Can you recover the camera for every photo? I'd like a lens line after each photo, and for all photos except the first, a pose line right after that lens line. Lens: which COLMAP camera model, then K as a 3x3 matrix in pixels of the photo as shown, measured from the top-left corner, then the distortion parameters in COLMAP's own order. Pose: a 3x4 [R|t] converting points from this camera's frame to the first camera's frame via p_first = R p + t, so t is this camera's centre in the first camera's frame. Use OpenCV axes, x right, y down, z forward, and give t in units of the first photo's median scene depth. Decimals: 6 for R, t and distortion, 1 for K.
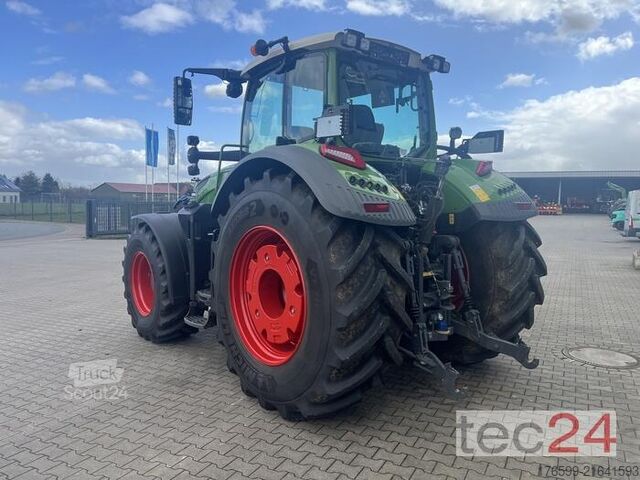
lens RADIAL K [[540.2, 0, 321.2], [0, 540.2, 241.6], [0, 0, 1]] dist [0.008990, -0.001708]
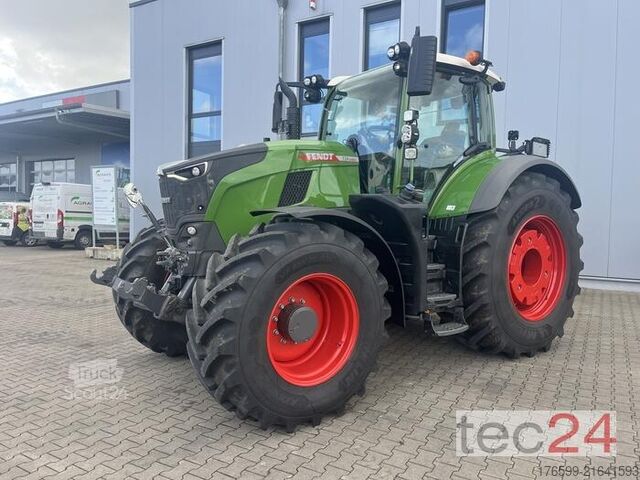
lens RADIAL K [[517.5, 0, 319.7], [0, 517.5, 232.6], [0, 0, 1]] dist [0.007877, -0.002135]
pose [[-0.010670, -0.035097, 0.999327, -0.414242], [0.057414, 0.997714, 0.035653, -0.018994], [-0.998293, 0.057756, -0.008631, 0.469528]]
